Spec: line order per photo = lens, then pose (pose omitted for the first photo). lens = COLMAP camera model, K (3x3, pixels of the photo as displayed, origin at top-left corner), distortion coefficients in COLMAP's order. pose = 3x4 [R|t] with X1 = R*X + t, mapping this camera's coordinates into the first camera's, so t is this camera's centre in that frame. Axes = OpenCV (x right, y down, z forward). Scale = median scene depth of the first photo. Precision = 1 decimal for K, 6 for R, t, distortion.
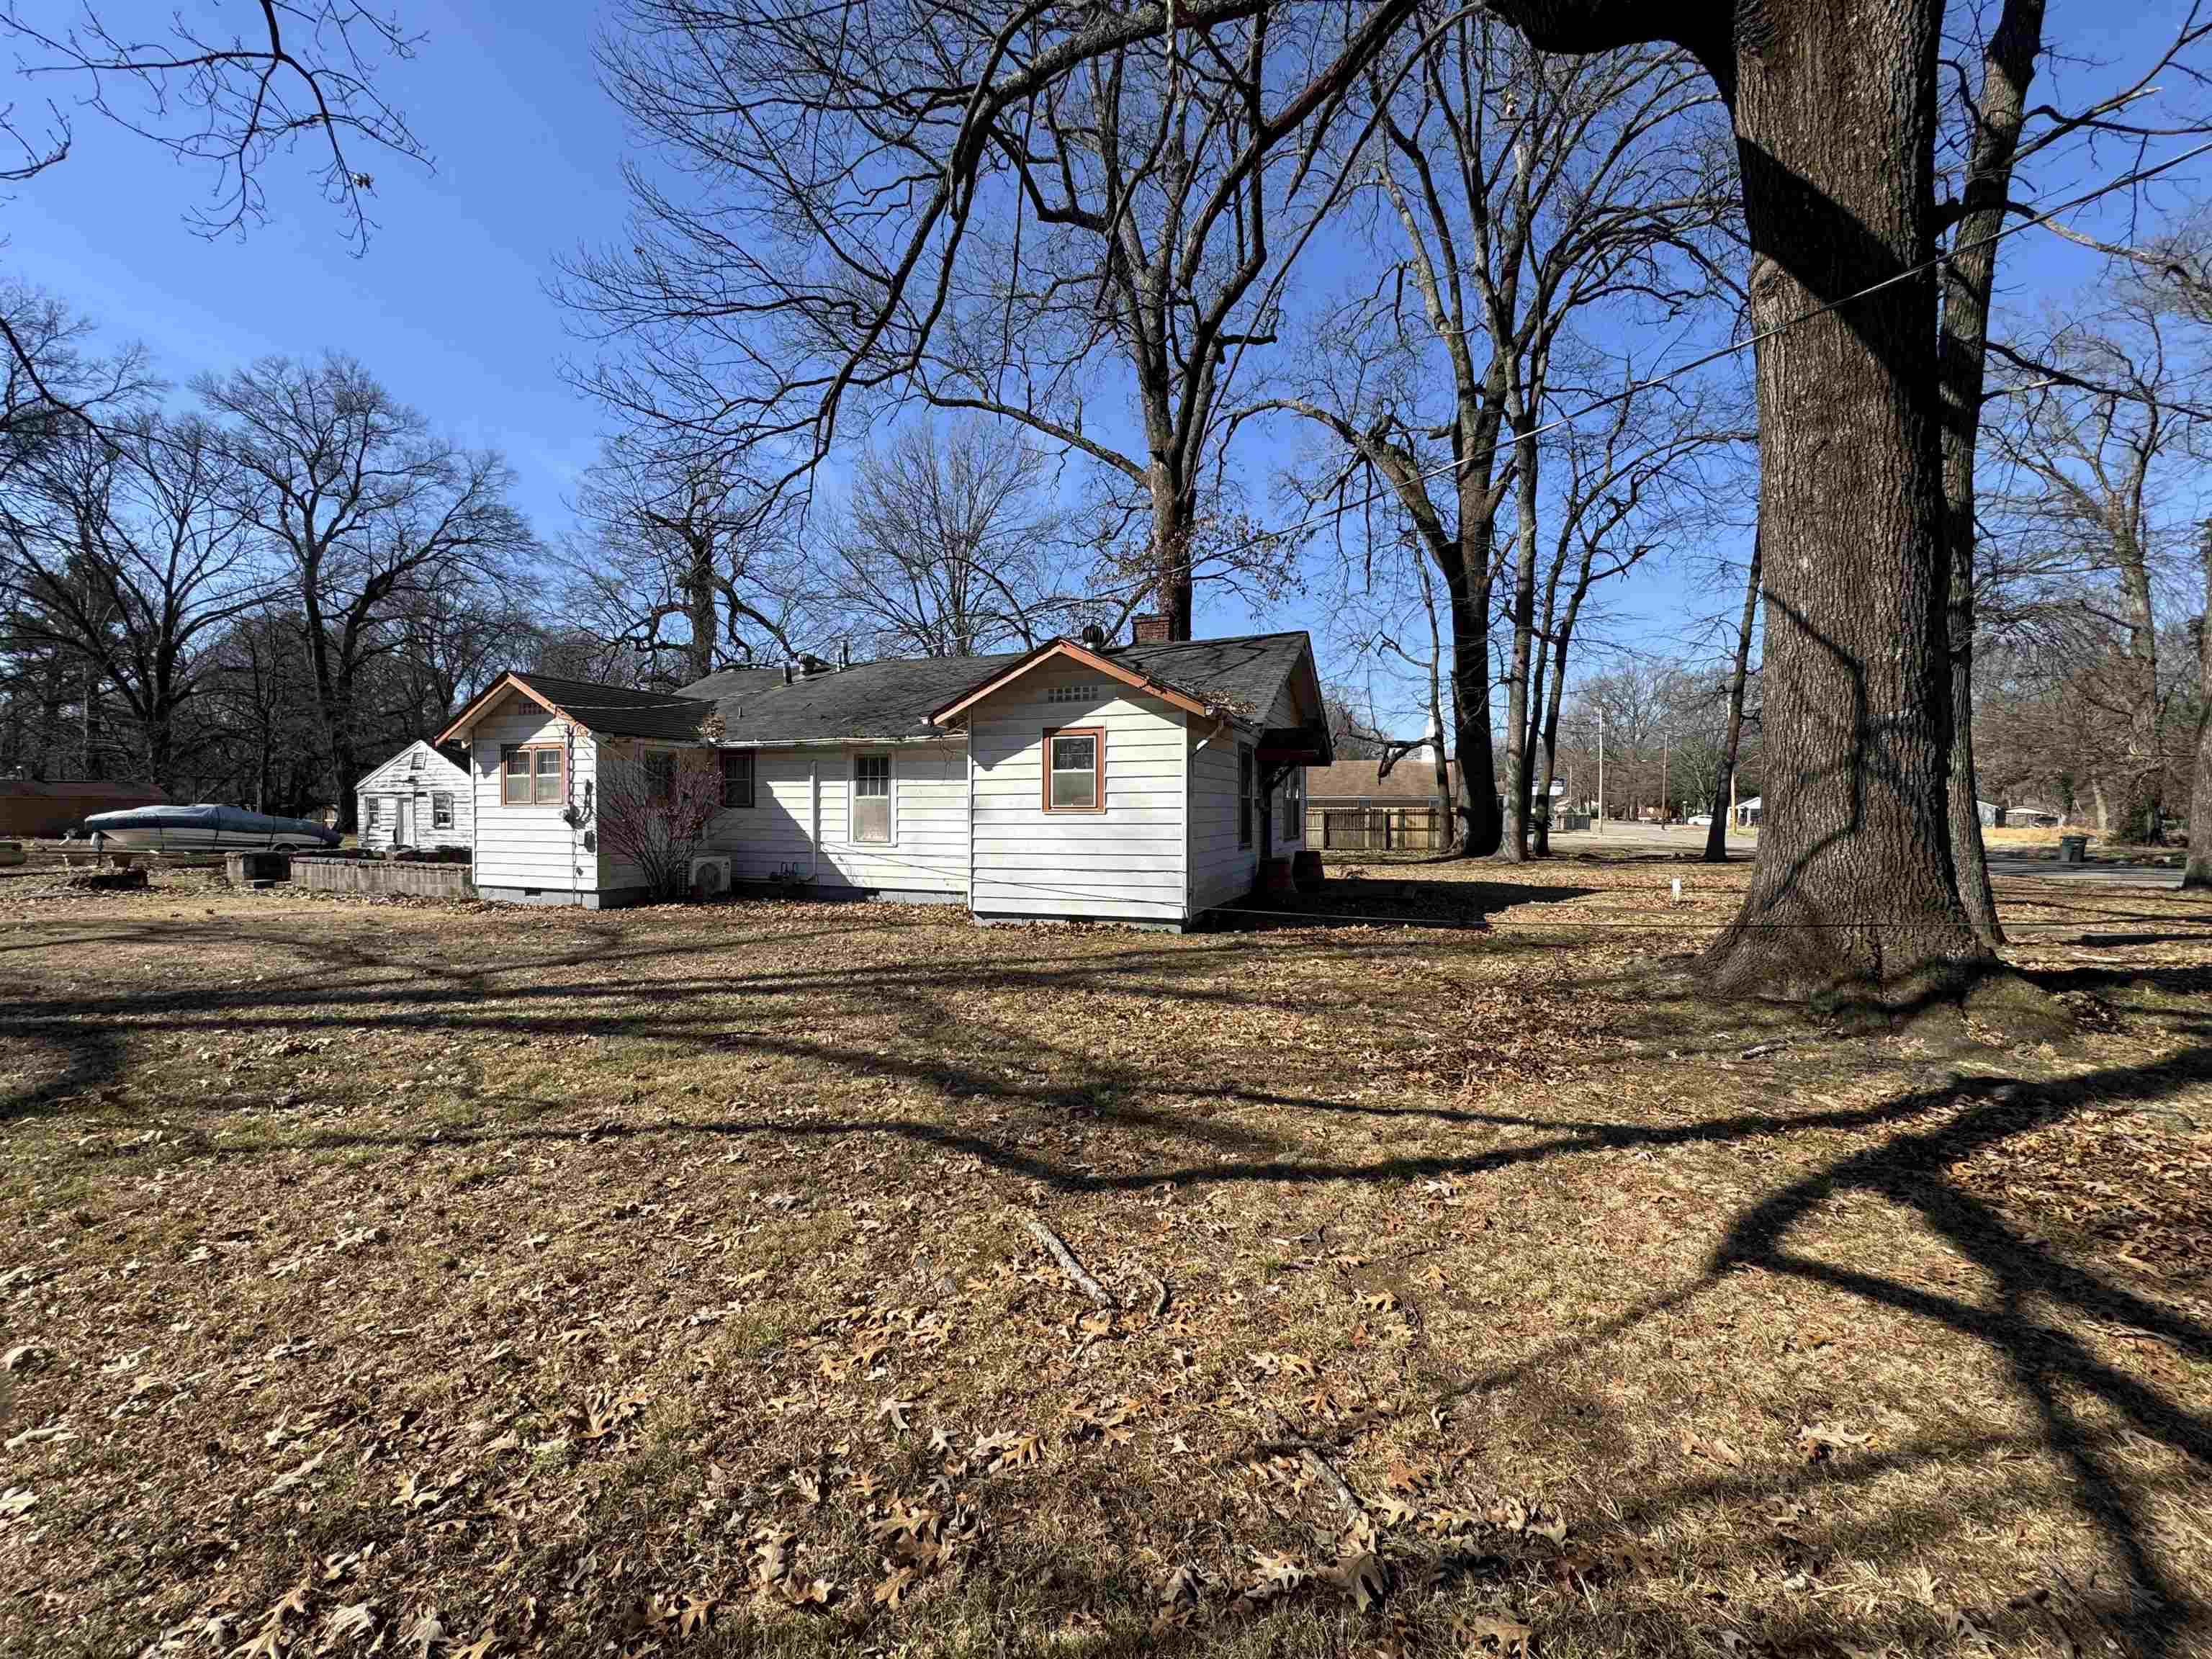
lens RADIAL K [[880.1, 0, 1106.0], [0, 880.1, 829.5], [0, 0, 1]] dist [0.000163, 0.000098]
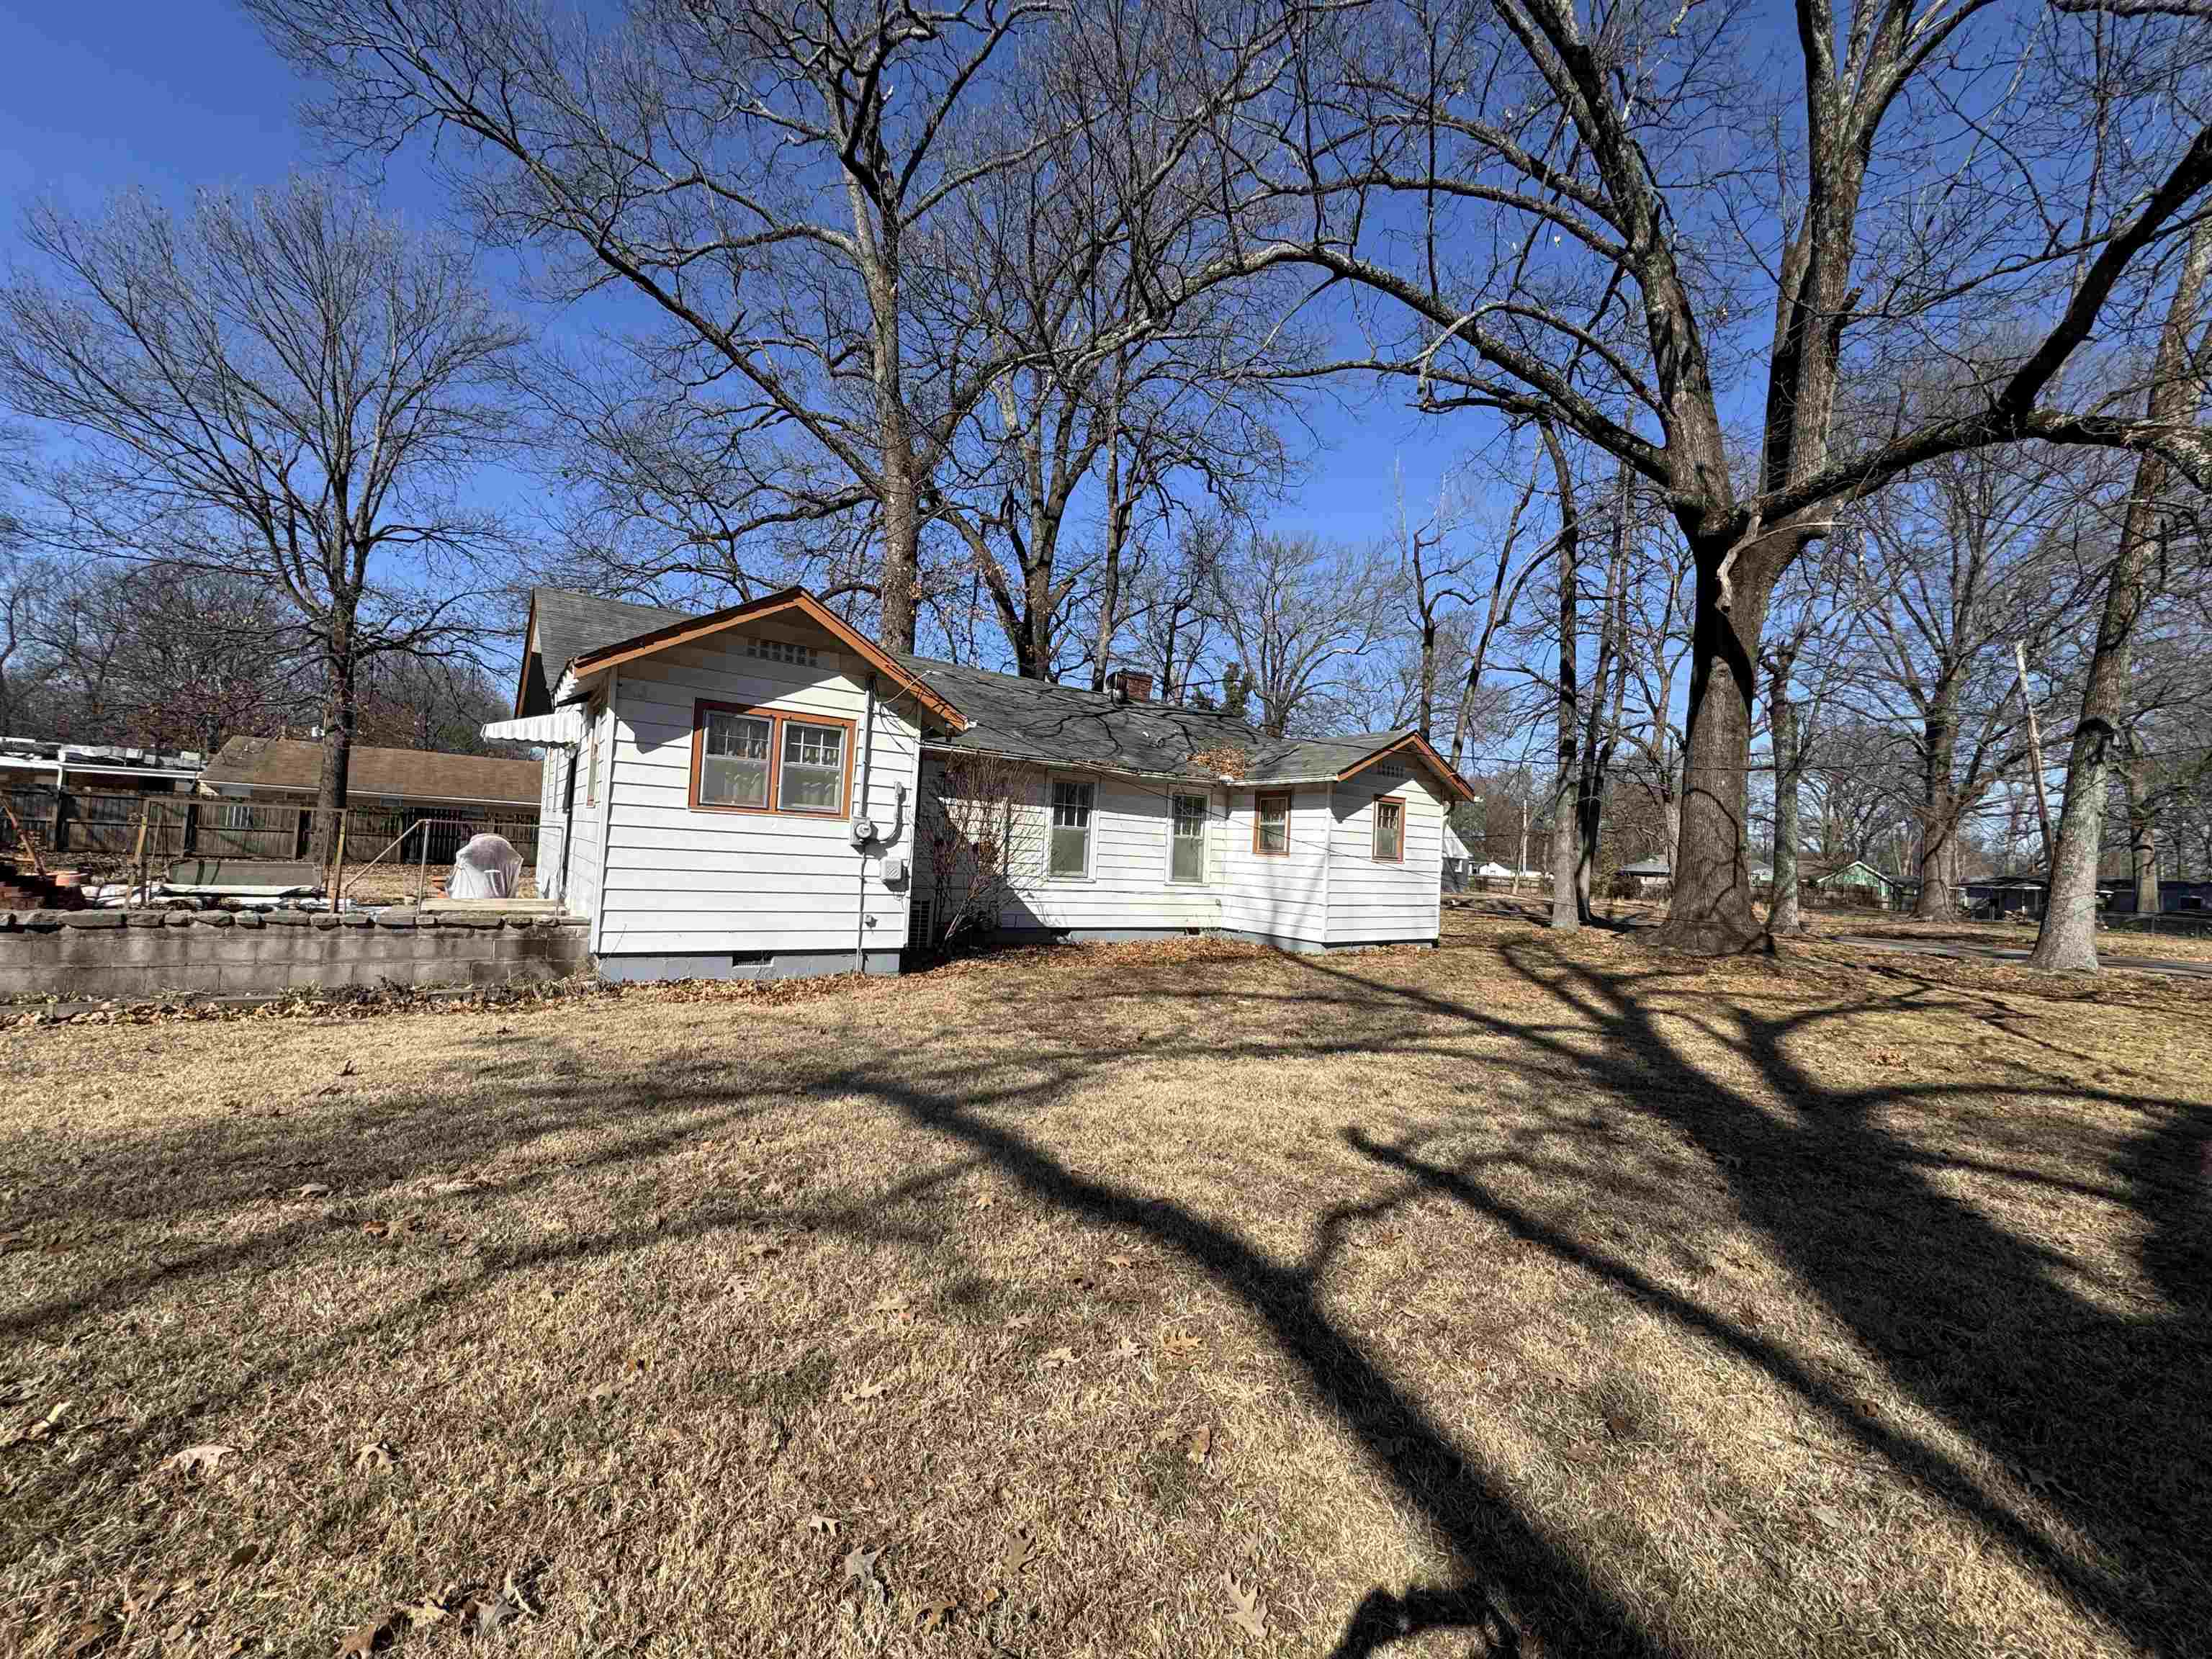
lens RADIAL K [[880.1, 0, 1106.0], [0, 880.1, 829.5], [0, 0, 1]] dist [0.000163, 0.000098]
pose [[0.538432, 0.052760, 0.841016, -1.016772], [-0.035658, 0.998571, -0.039815, 0.000354], [-0.841914, -0.008551, 0.539543, 0.486232]]
